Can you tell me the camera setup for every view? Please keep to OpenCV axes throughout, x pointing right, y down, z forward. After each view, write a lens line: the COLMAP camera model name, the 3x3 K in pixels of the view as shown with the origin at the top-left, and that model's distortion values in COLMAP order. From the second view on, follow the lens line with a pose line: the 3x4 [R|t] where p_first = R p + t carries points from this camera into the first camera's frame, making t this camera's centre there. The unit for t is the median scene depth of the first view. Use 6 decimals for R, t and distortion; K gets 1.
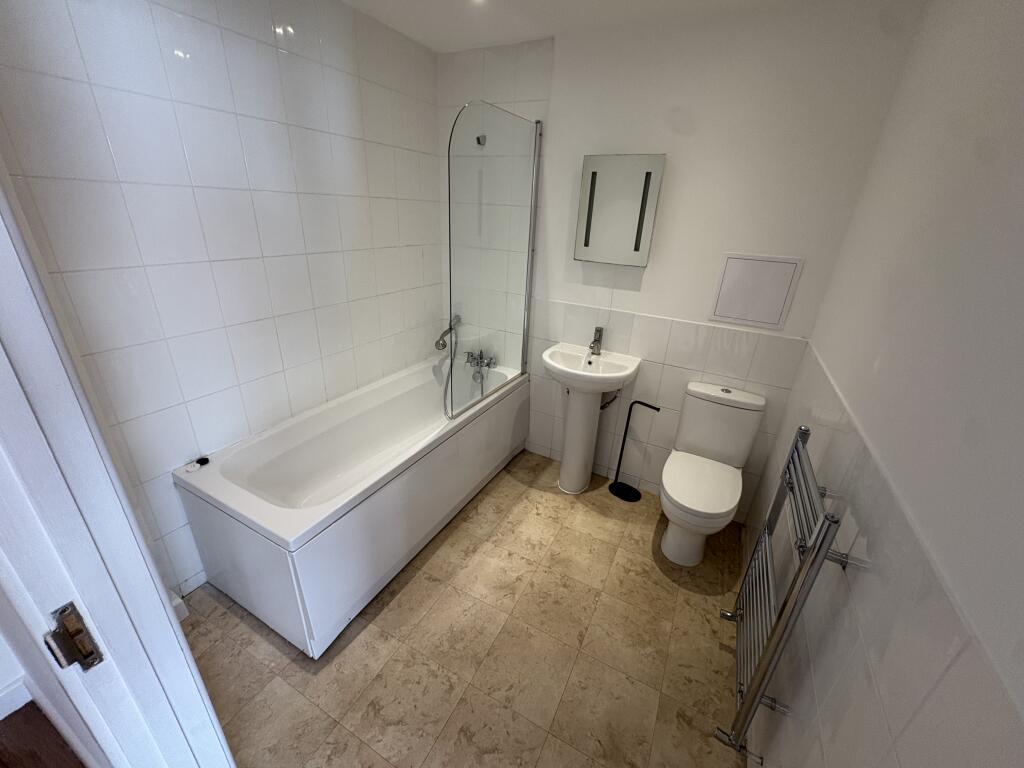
lens RADIAL K [[407.1, 0, 513.3], [0, 407.1, 382.5], [0, 0, 1]] dist [-0.001027, -0.000267]
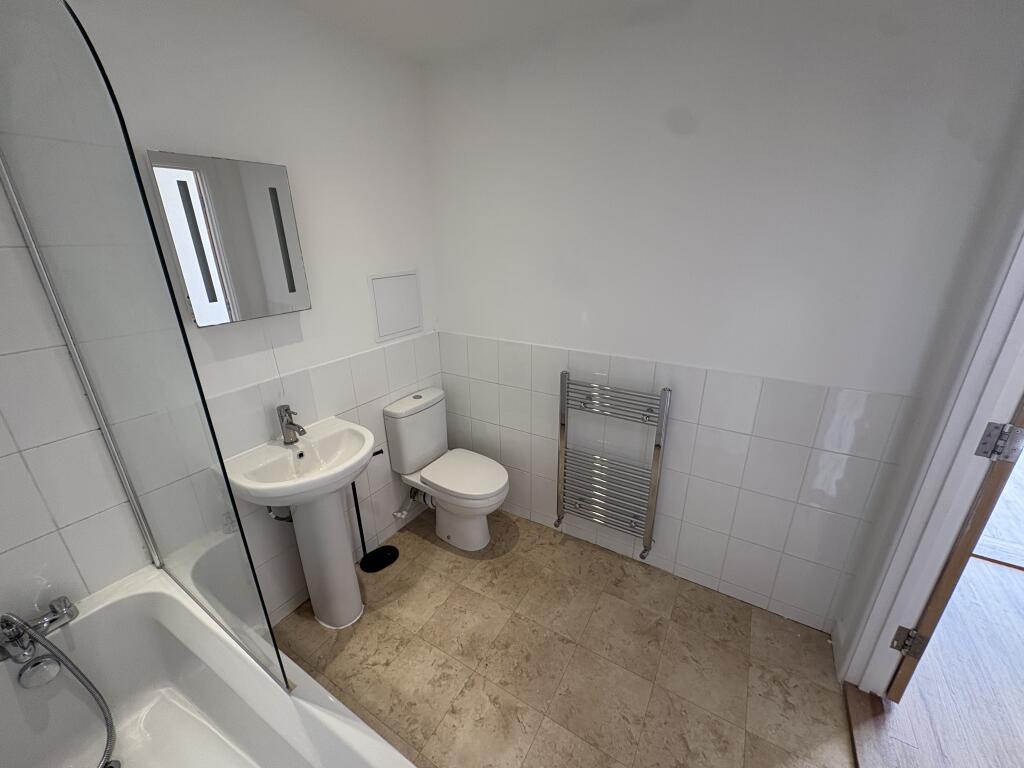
lens RADIAL K [[407.1, 0, 512.9], [0, 407.1, 382.7], [0, 0, 1]] dist [-0.001027, -0.000267]
pose [[0.053731, -0.390433, 0.919062, -0.449062], [0.404436, 0.850030, 0.337462, -0.282172], [-0.912986, 0.353570, 0.203578, 0.561230]]
